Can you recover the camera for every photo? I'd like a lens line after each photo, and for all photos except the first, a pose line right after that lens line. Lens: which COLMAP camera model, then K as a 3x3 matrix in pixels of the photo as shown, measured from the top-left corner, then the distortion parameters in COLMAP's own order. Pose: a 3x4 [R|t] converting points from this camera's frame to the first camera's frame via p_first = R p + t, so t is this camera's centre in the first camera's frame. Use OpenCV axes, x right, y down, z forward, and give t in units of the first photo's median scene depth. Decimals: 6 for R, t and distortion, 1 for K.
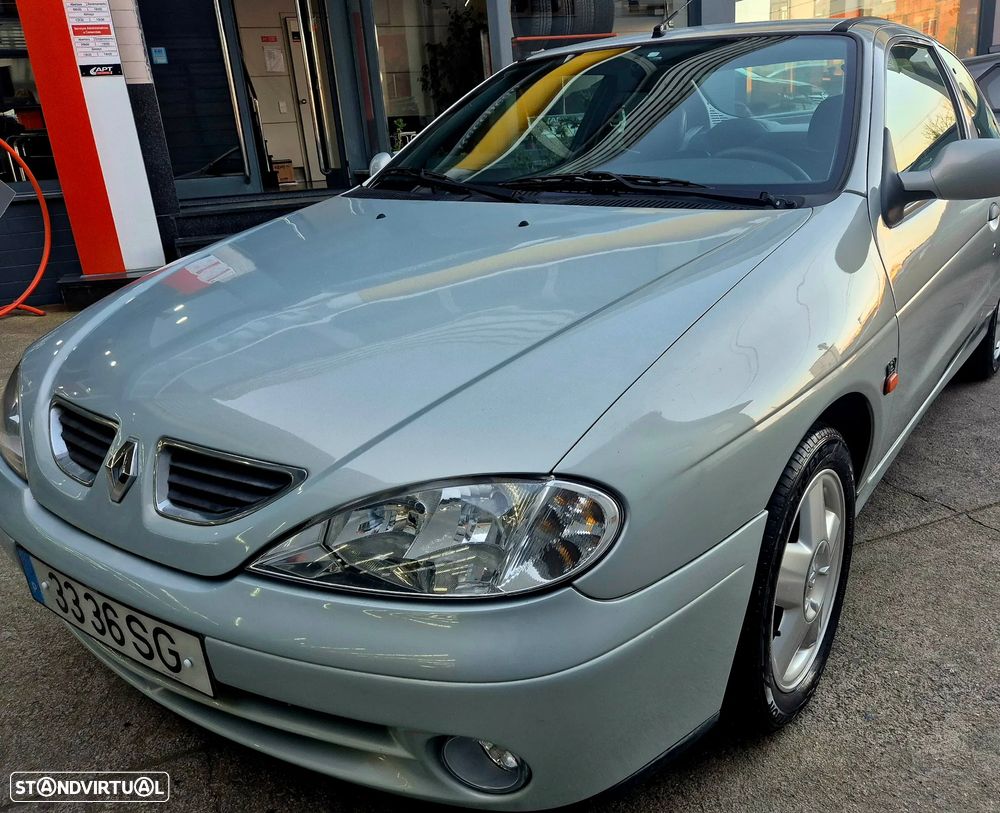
lens RADIAL K [[816.2, 0, 539.6], [0, 816.2, 401.7], [0, 0, 1]] dist [0.074457, -0.066484]
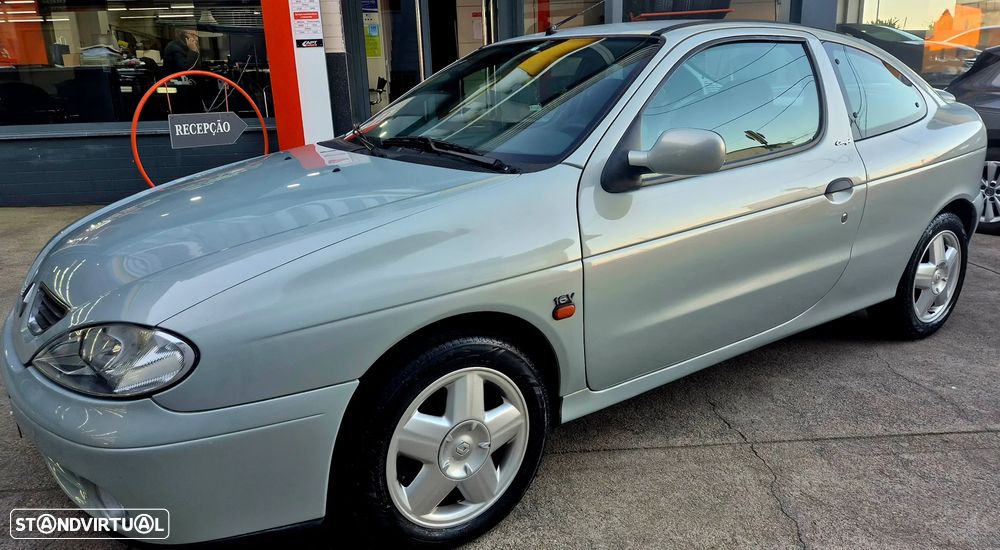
lens RADIAL K [[696.8, 0, 500.0], [0, 696.8, 275.0], [0, 0, 1]] dist [0.075180, -0.057377]
pose [[0.944535, 0.110663, -0.309204, 0.684542], [-0.125649, 0.991653, -0.028914, -0.036846], [0.303424, 0.066162, 0.950556, -0.077230]]
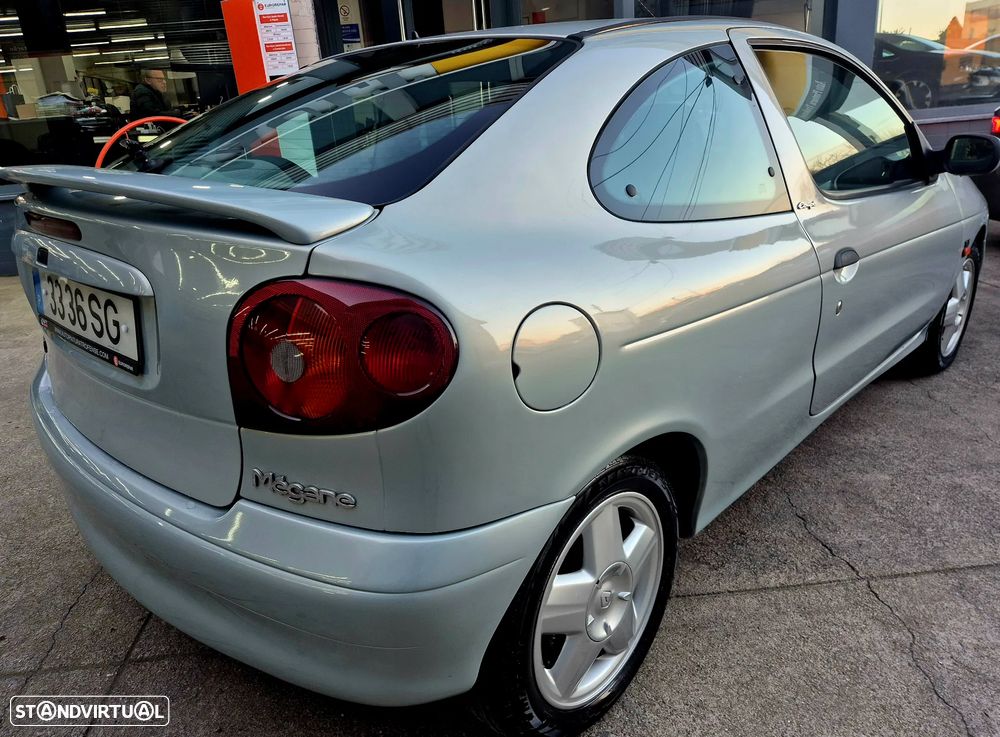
lens RADIAL K [[695.3, 0, 492.0], [0, 695.3, 372.7], [0, 0, 1]] dist [0.064655, -0.054816]
pose [[0.945463, 0.098991, -0.310322, 0.515004], [-0.085780, 0.994741, 0.055972, -0.139305], [0.314231, -0.026300, 0.948982, 0.237803]]
